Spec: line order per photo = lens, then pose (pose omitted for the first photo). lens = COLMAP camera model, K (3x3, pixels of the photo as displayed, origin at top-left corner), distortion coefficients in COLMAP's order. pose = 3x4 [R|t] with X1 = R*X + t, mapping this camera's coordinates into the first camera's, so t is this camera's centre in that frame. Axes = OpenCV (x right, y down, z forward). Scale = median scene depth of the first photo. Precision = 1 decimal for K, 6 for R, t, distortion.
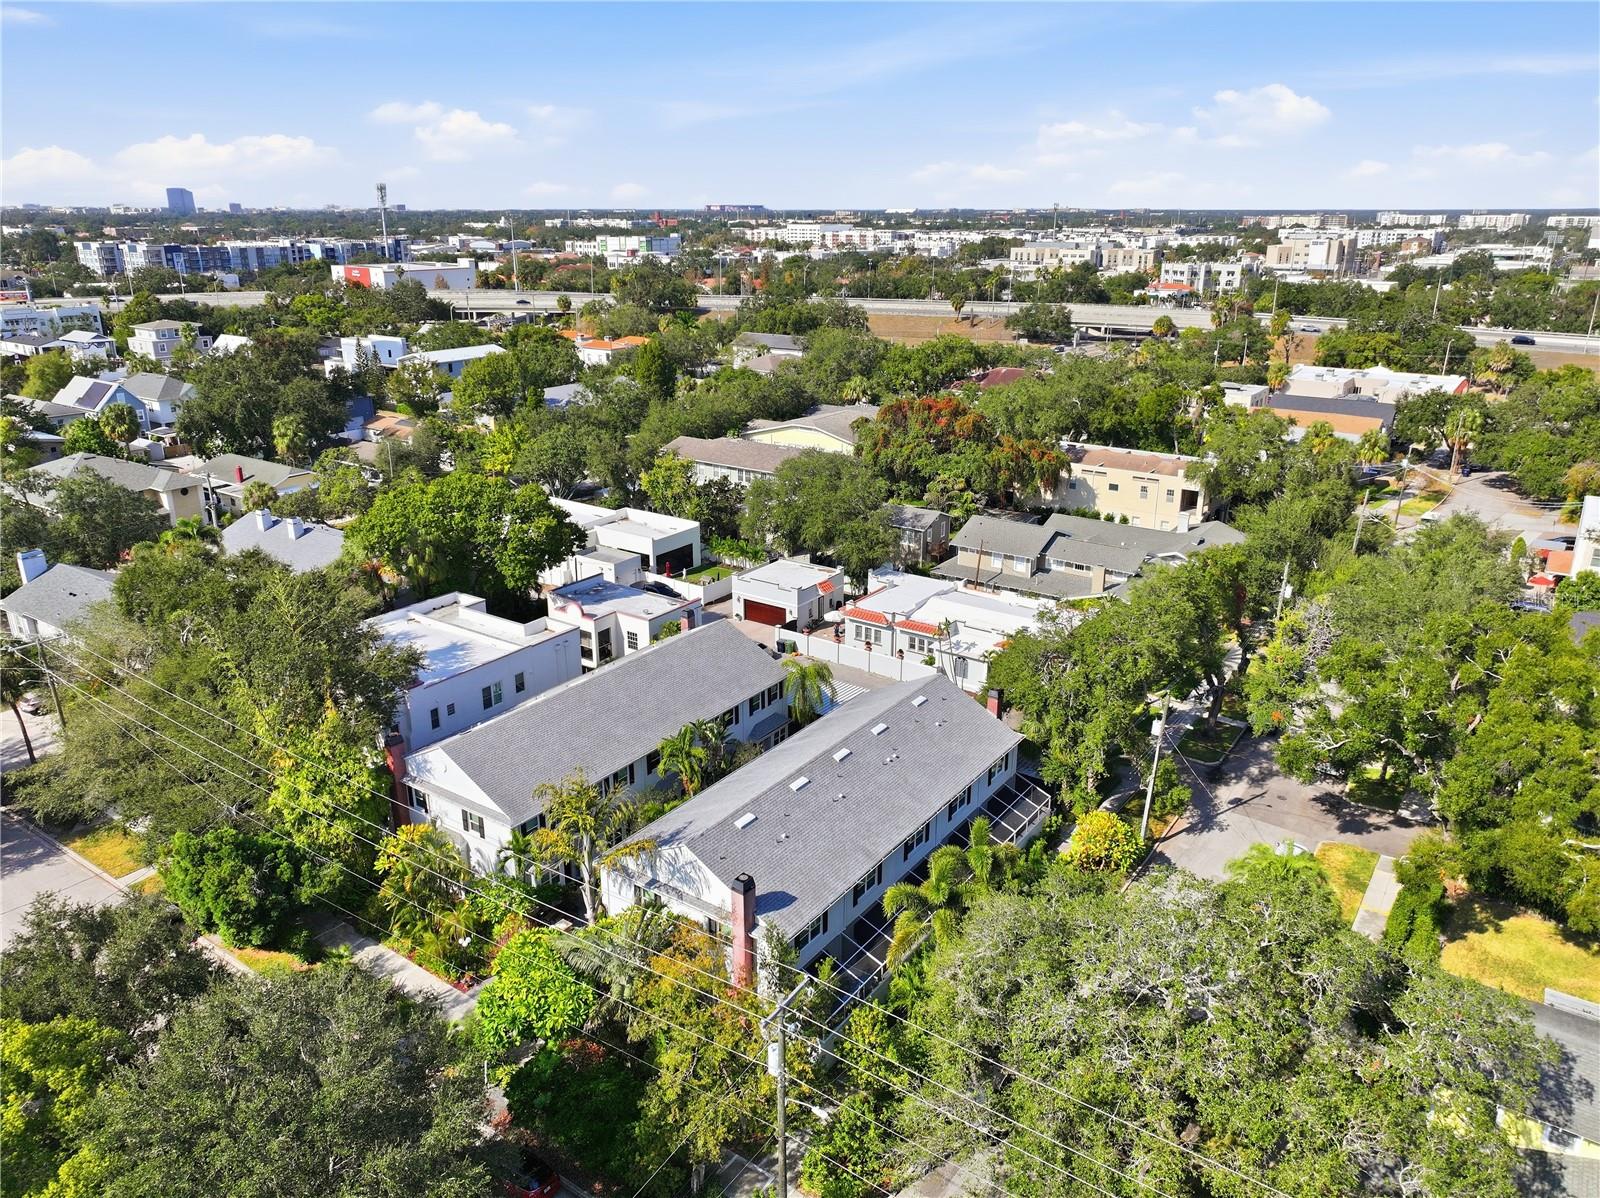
lens RADIAL K [[1123.0, 0, 808.8], [0, 1123.0, 603.3], [0, 0, 1]] dist [0.008418, 0.010638]
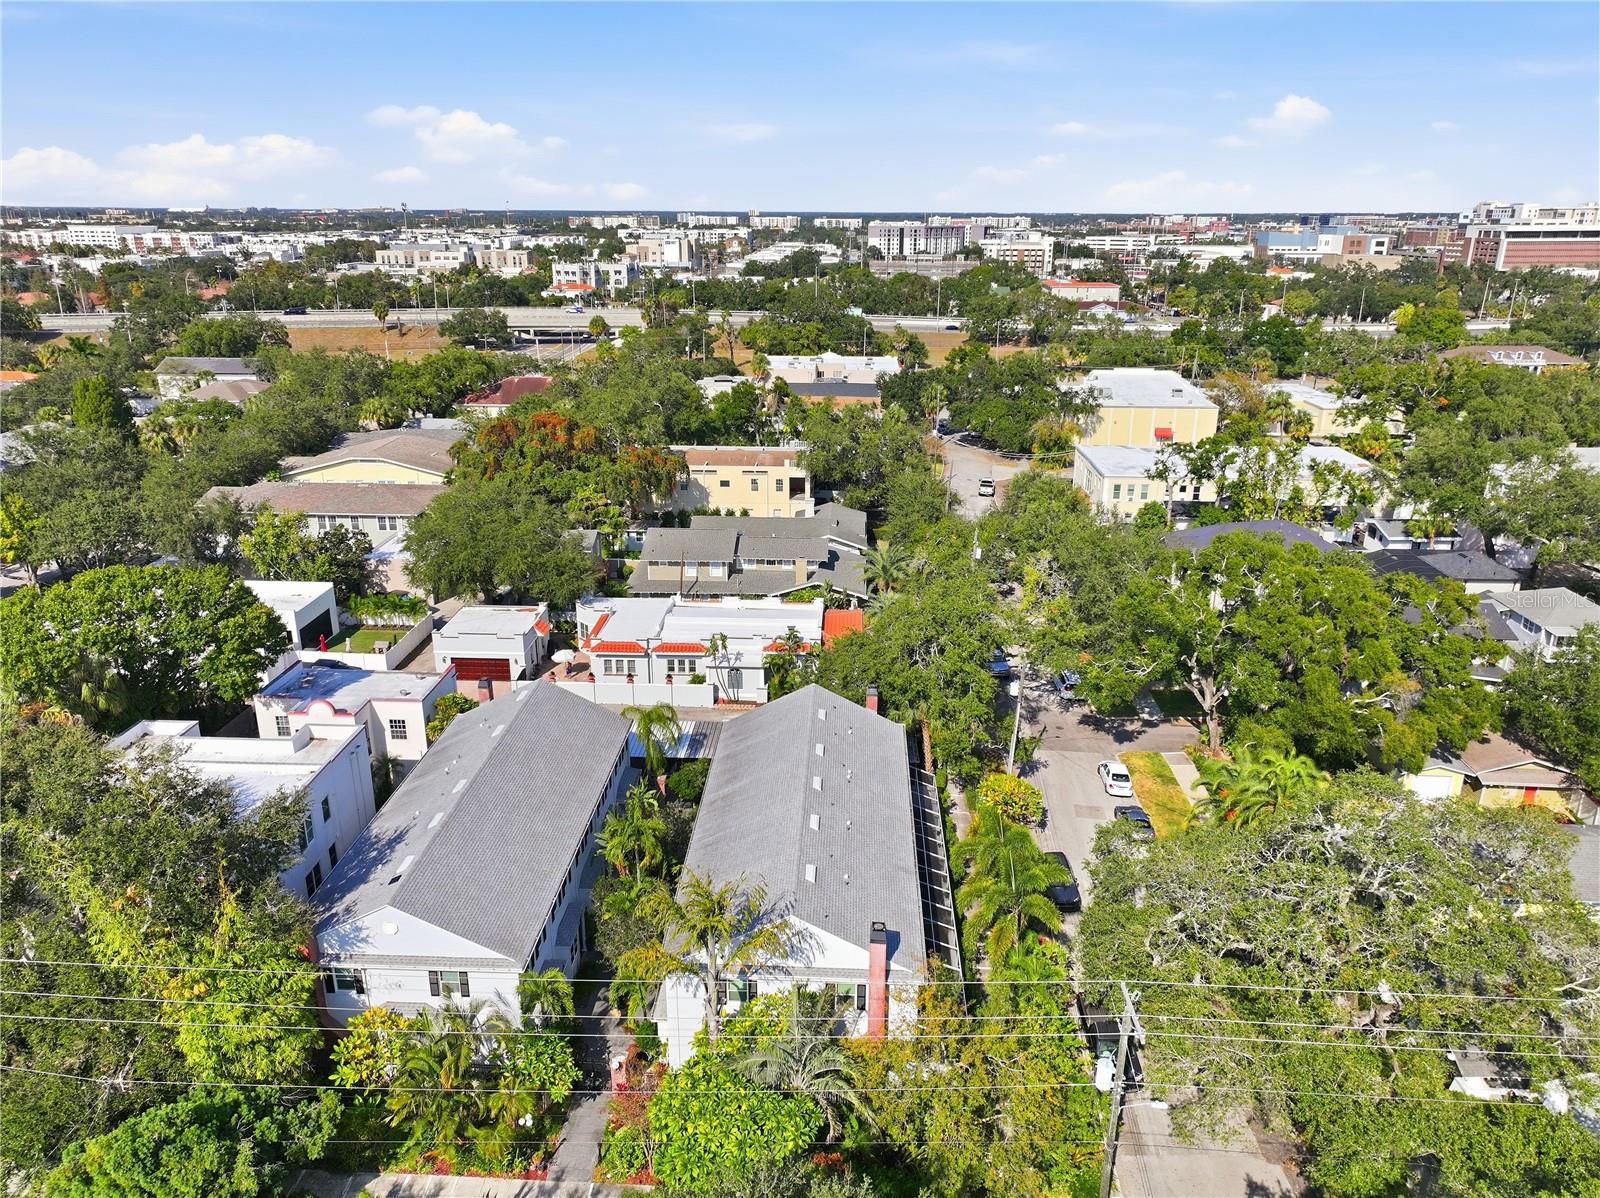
lens RADIAL K [[1123.0, 0, 808.8], [0, 1123.0, 603.3], [0, 0, 1]] dist [0.008418, 0.010638]
pose [[0.845170, -0.175916, 0.504718, -0.209645], [0.175899, 0.983230, 0.048147, -0.031670], [-0.504724, 0.048087, 0.861940, 0.075510]]
